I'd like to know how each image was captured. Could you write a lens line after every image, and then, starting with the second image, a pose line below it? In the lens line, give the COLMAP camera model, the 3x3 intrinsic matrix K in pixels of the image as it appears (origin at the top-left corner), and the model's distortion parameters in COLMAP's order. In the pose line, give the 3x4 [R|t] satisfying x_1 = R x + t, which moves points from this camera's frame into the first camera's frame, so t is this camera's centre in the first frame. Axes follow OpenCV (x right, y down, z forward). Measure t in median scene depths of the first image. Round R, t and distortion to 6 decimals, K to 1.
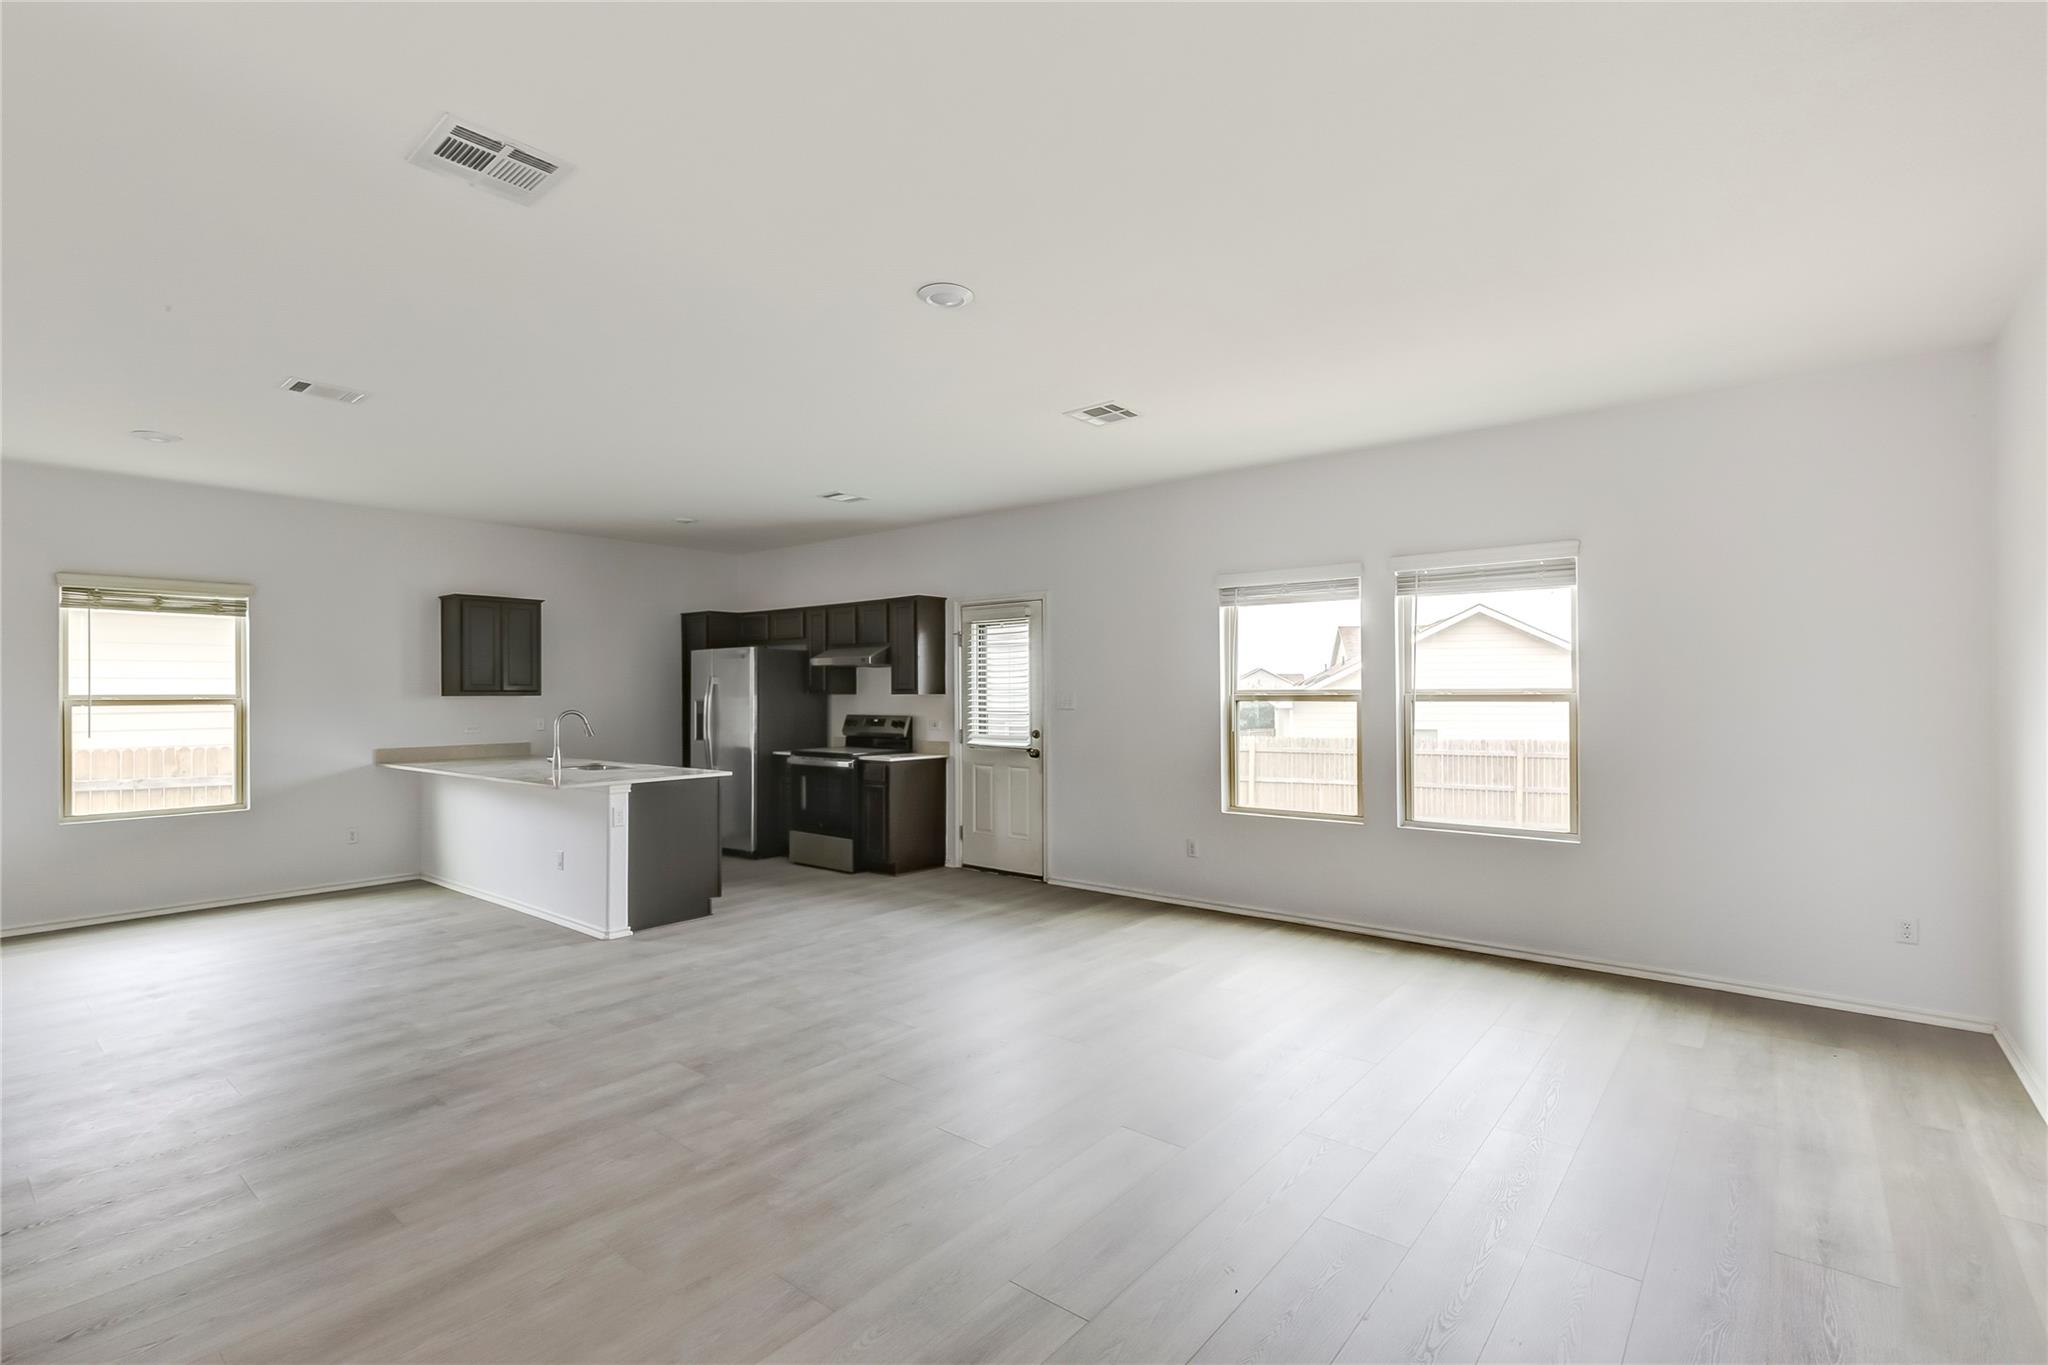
lens RADIAL K [[926.9, 0, 1025.7], [0, 926.9, 687.9], [0, 0, 1]] dist [0.007785, -0.002618]
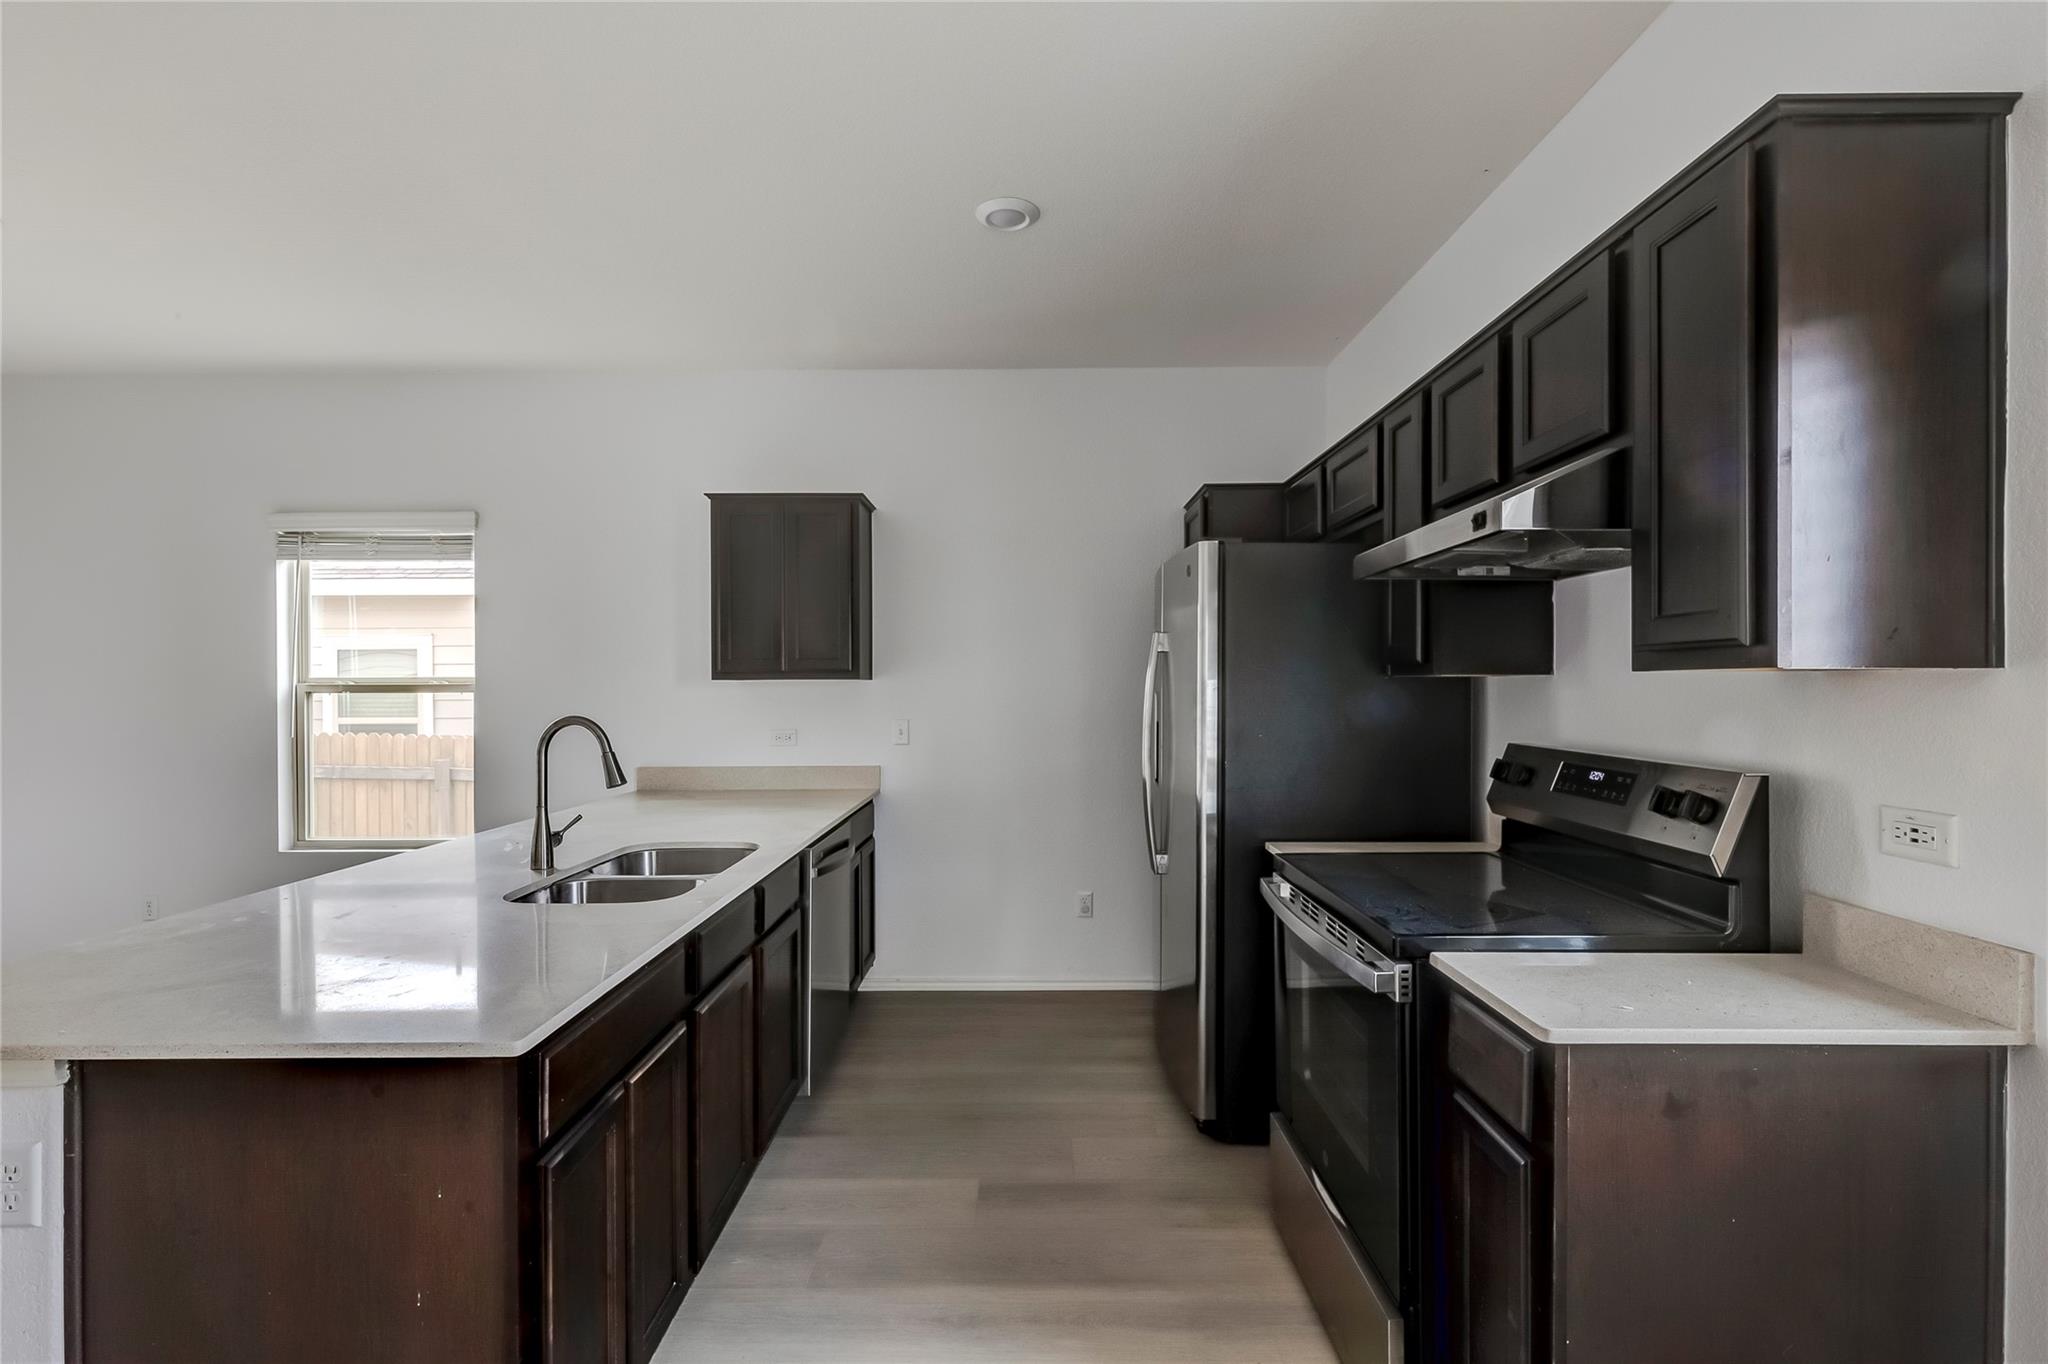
lens RADIAL K [[926.9, 0, 1024.8], [0, 926.9, 691.1], [0, 0, 1]] dist [0.007785, -0.002618]
pose [[0.626985, 0.007644, -0.778994, -0.077336], [0.004913, 0.999893, 0.013765, 0.009547], [0.779016, -0.012458, 0.626881, 0.887891]]
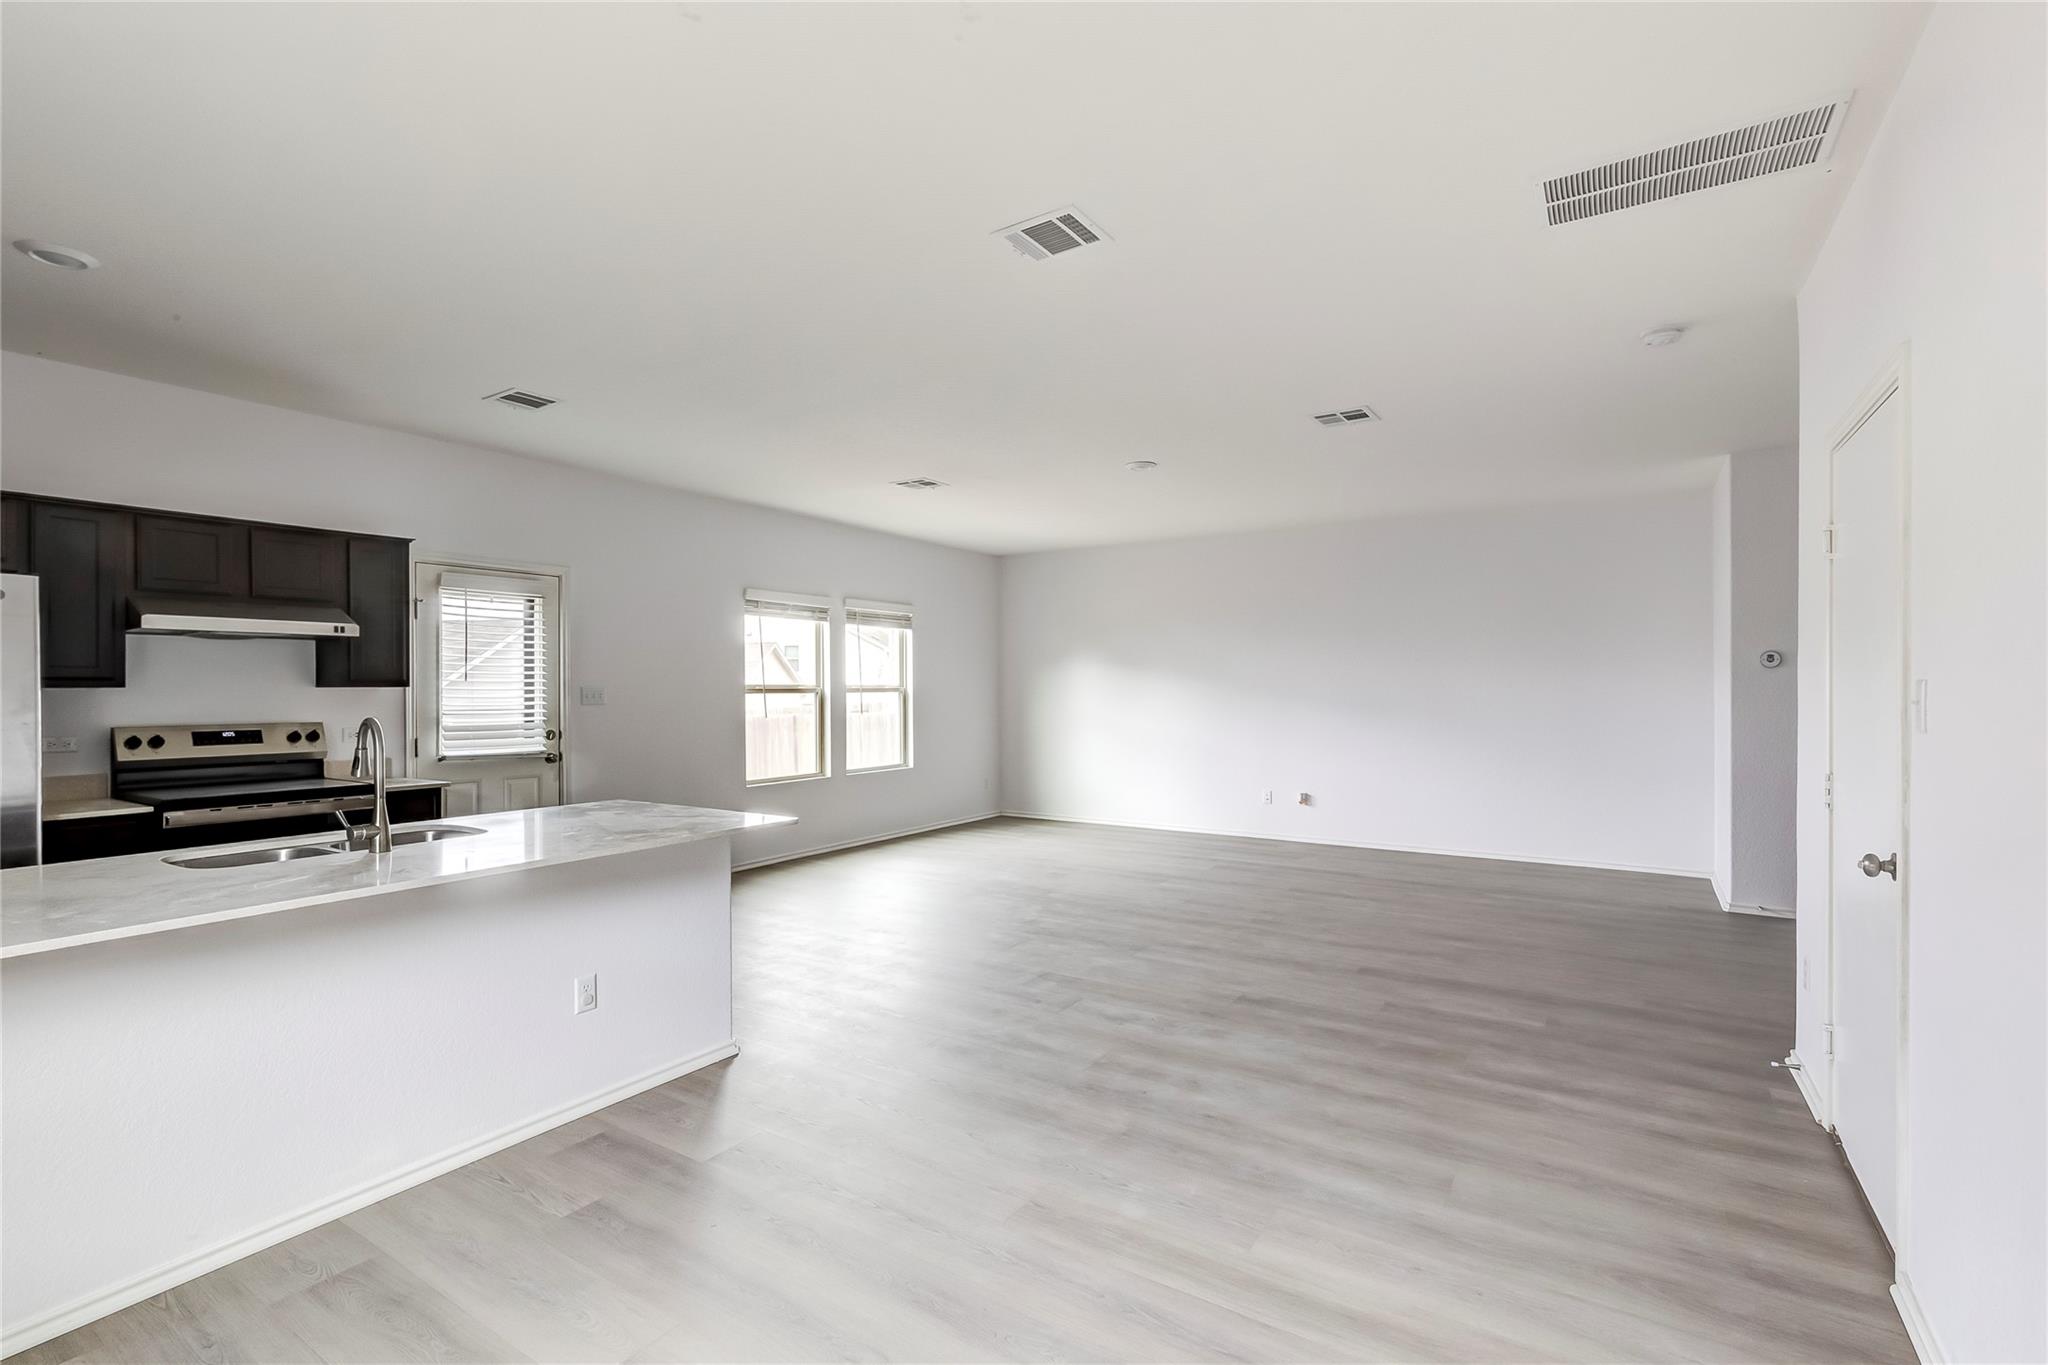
lens RADIAL K [[926.9, 0, 1021.5], [0, 926.9, 686.7], [0, 0, 1]] dist [0.007785, -0.002618]
pose [[-0.107147, 0.005847, 0.994226, -0.944611], [-0.002176, 0.999979, -0.006115, 0.011363], [-0.994241, -0.002818, -0.107132, 0.724566]]
